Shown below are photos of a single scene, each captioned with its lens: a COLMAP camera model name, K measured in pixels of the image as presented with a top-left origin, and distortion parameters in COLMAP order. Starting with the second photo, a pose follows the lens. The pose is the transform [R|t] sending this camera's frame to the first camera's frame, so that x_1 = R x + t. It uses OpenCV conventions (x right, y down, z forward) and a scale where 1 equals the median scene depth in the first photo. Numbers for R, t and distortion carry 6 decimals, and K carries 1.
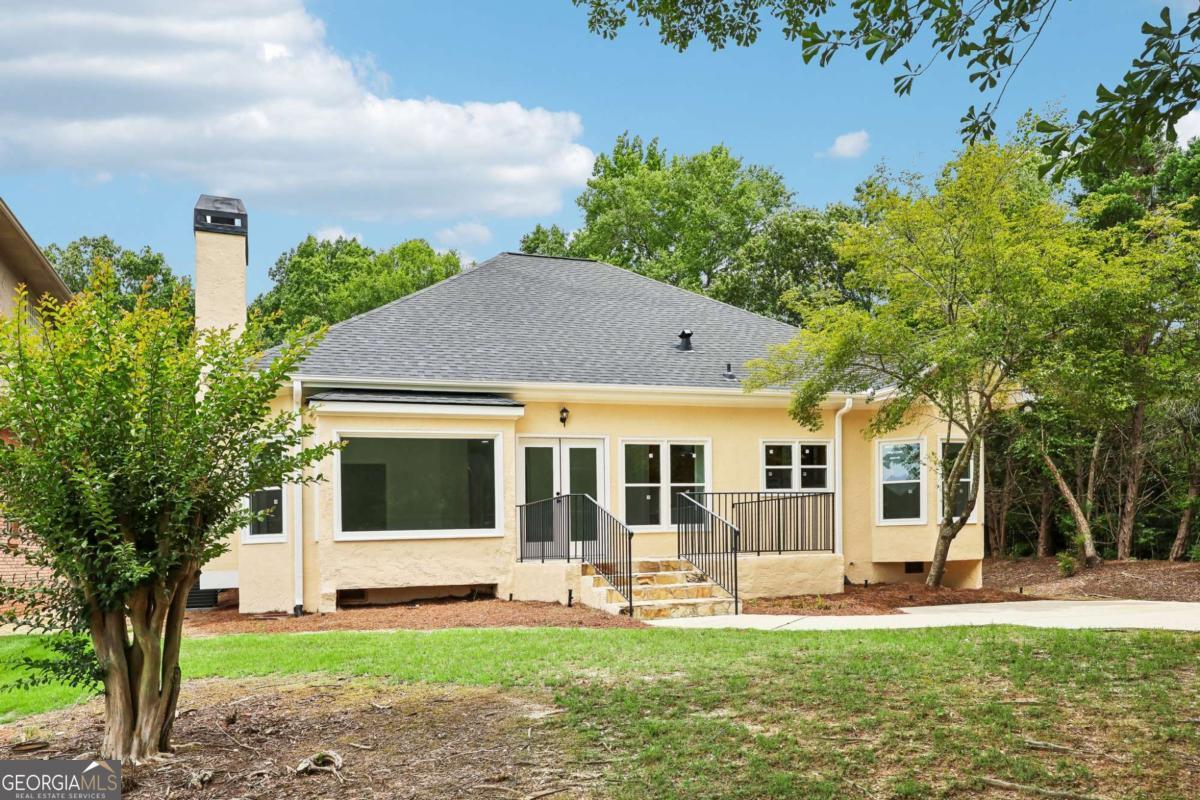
lens RADIAL K [[965.8, 0, 600.0], [0, 965.8, 400.0], [0, 0, 1]] dist [0.001022, 0.003555]
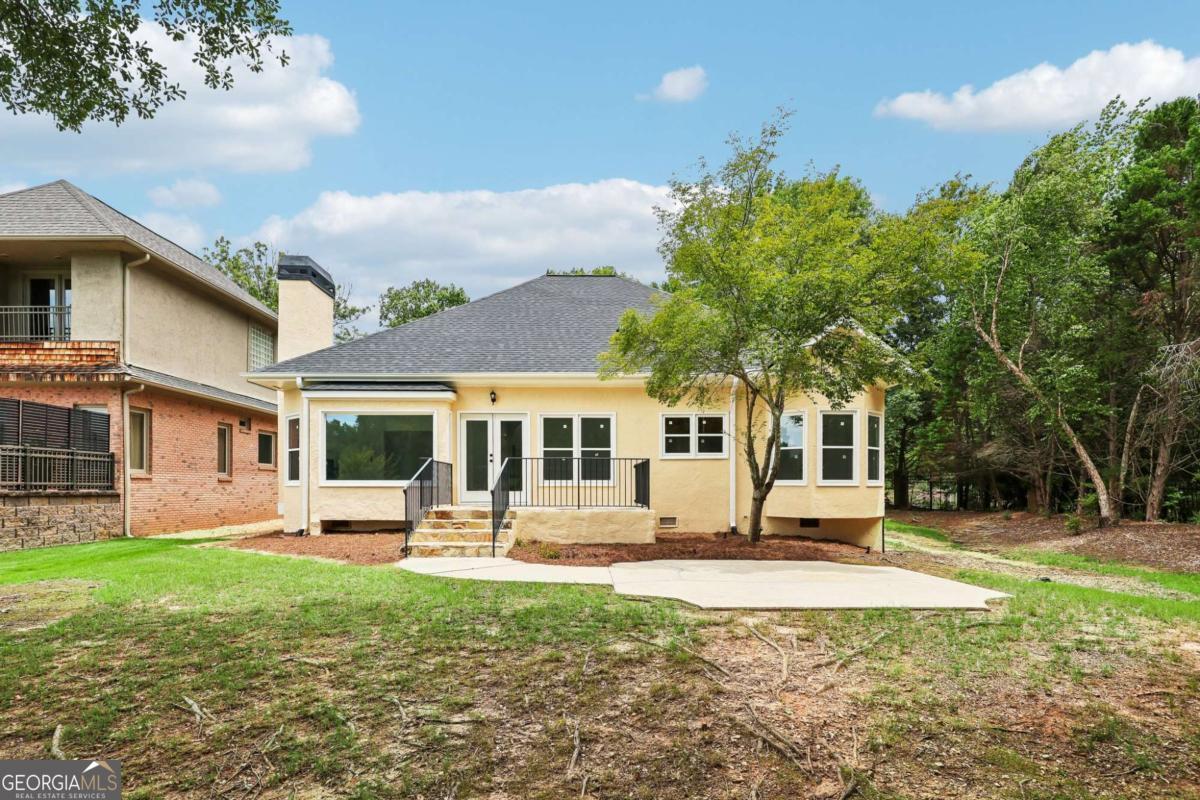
lens RADIAL K [[694.4, 0, 598.6], [0, 694.4, 376.4], [0, 0, 1]] dist [-0.000899, -0.000098]
pose [[0.933748, -0.025944, -0.356989, 0.427639], [0.025504, 0.999657, -0.005941, -0.002507], [0.357021, -0.003557, 0.934090, 0.150043]]
